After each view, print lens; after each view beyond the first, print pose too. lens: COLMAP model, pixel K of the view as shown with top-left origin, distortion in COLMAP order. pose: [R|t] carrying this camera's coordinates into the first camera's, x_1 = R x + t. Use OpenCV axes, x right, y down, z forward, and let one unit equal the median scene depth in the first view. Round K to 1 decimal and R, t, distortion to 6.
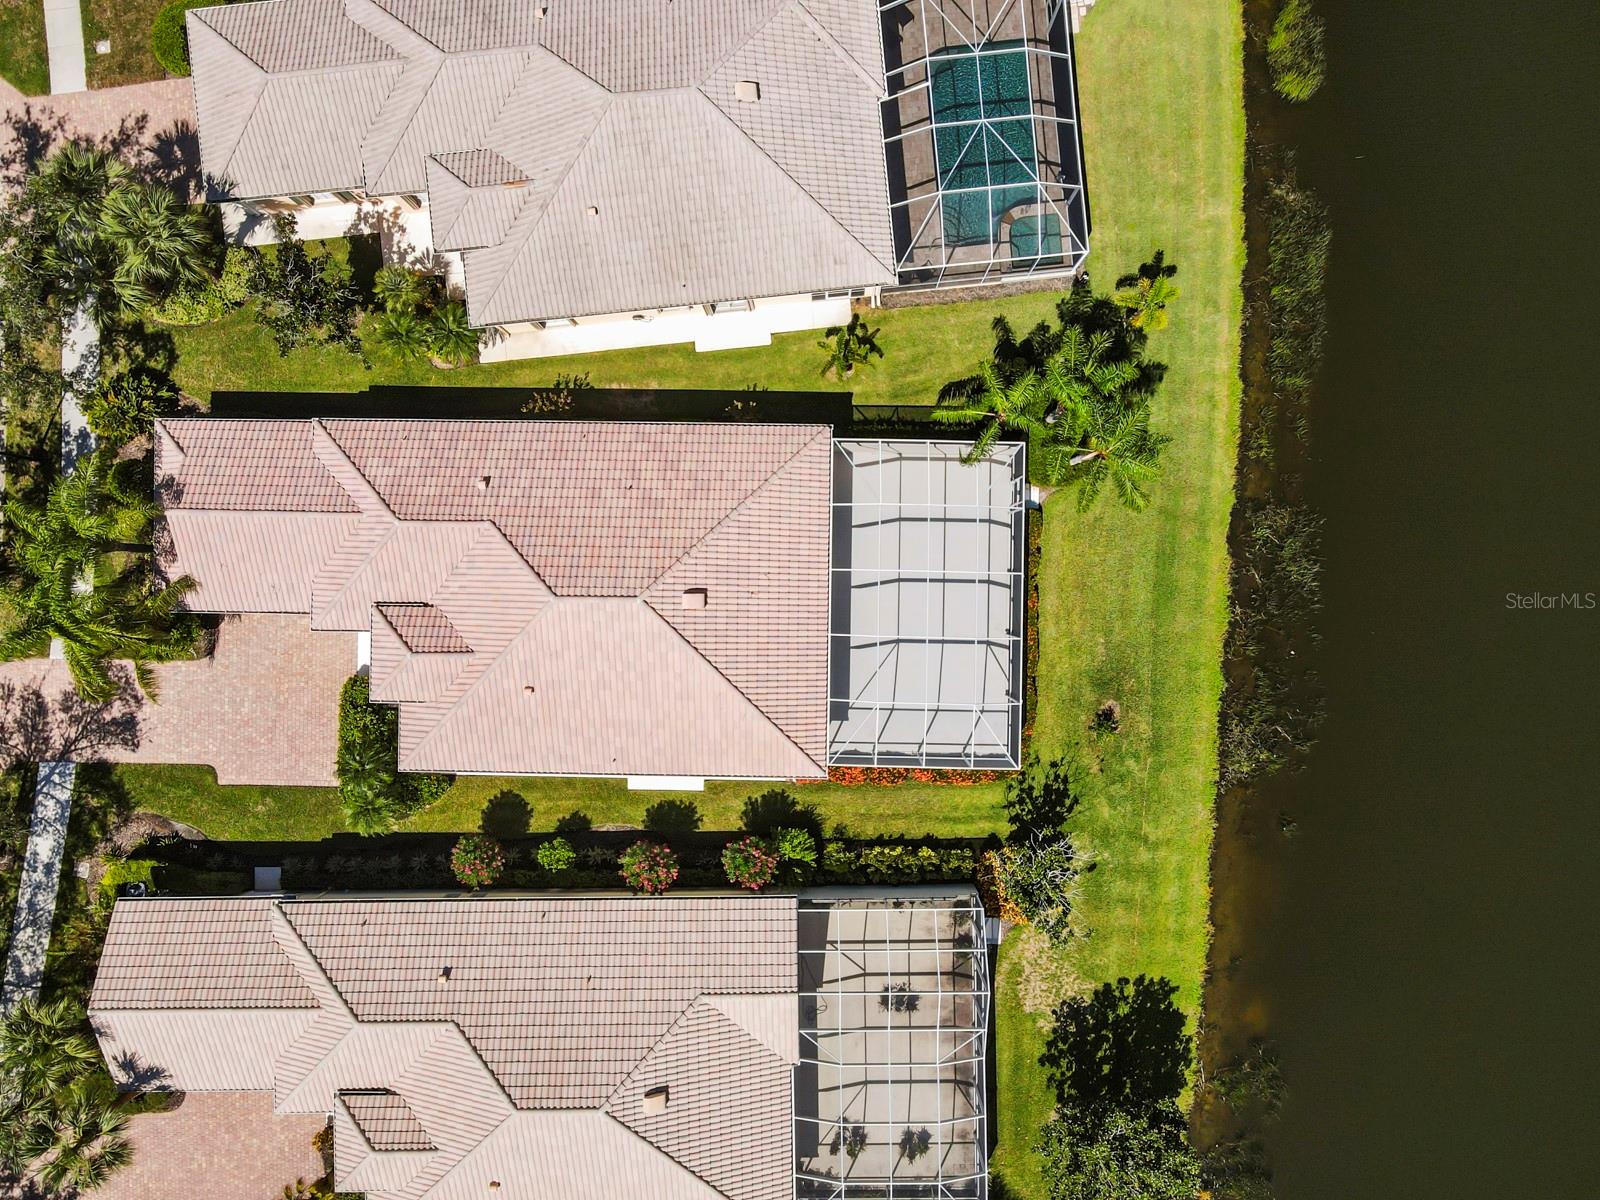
lens RADIAL K [[1128.8, 0, 800.0], [0, 1128.8, 600.0], [0, 0, 1]] dist [0.023153, 0.015170]
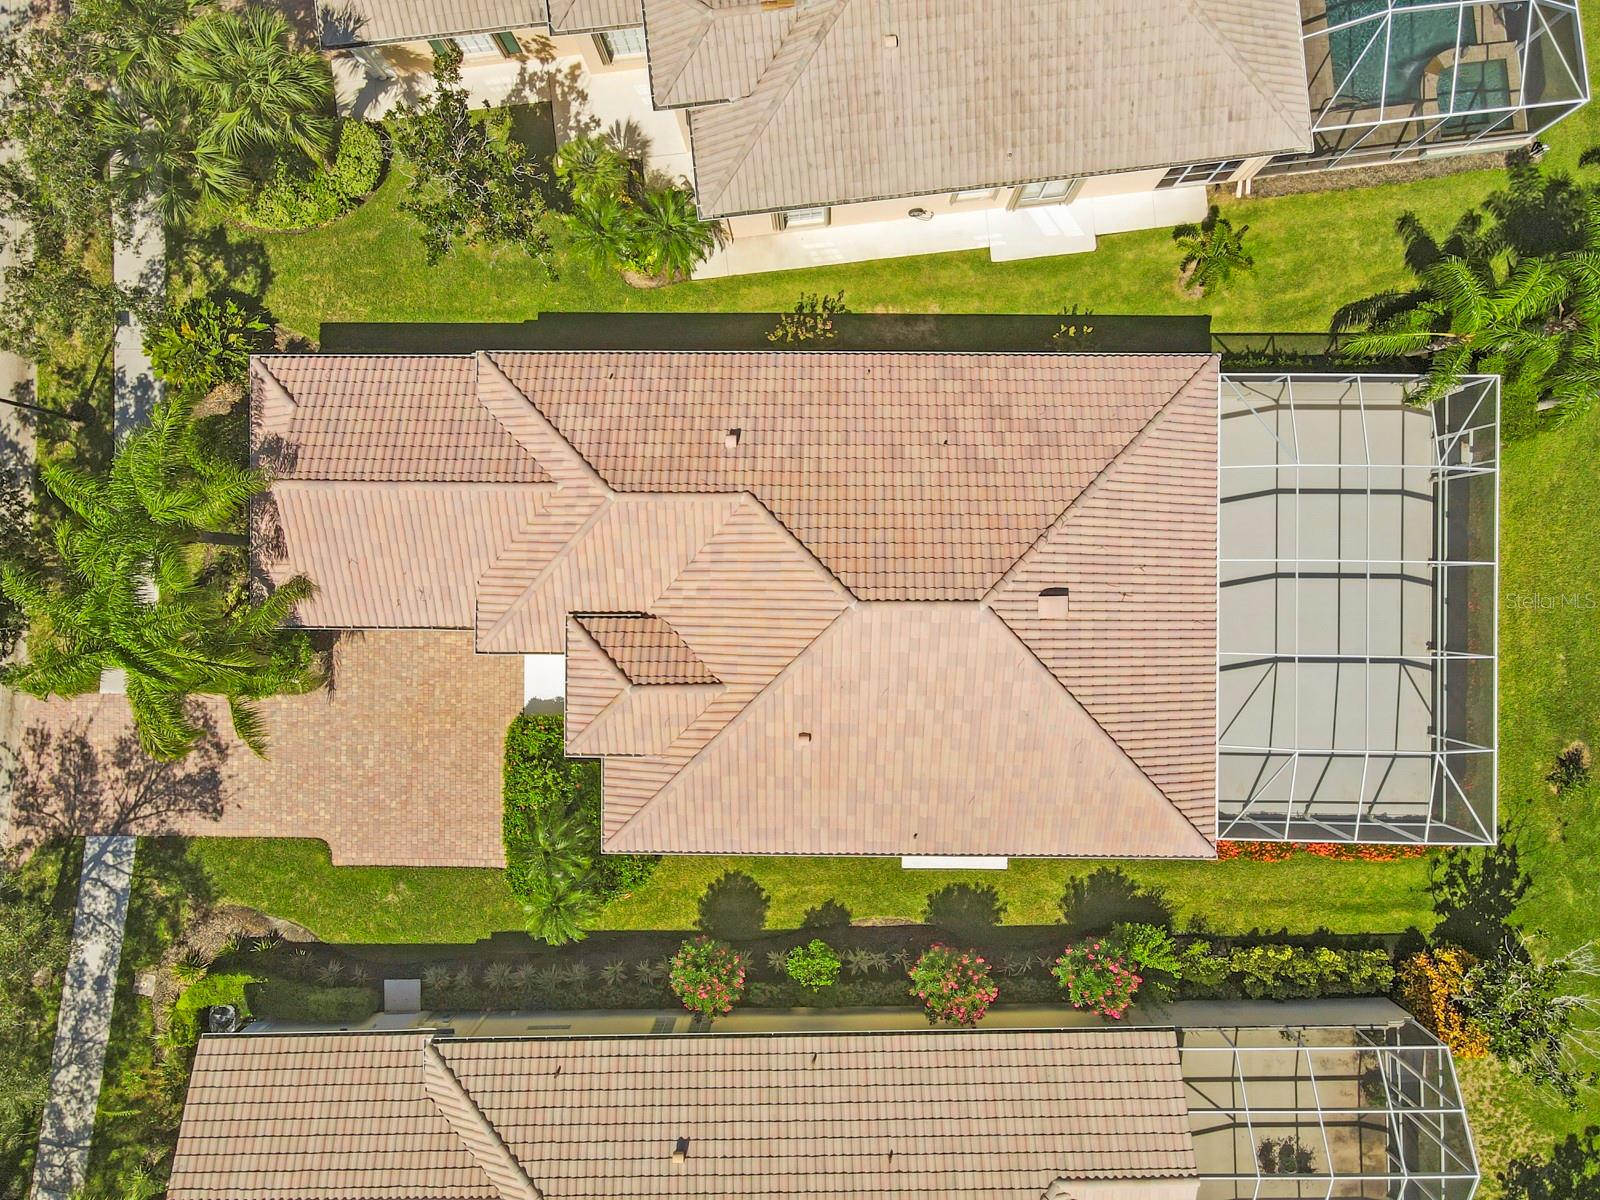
lens RADIAL K [[1113.3, 0, 800.0], [0, 1113.3, 600.0], [0, 0, 1]] dist [0.021668, 0.003663]
pose [[0.999924, -0.008190, 0.009193, -0.223988], [0.008221, 0.999961, -0.003344, -0.001953], [-0.009165, 0.003419, 0.999952, 0.291026]]
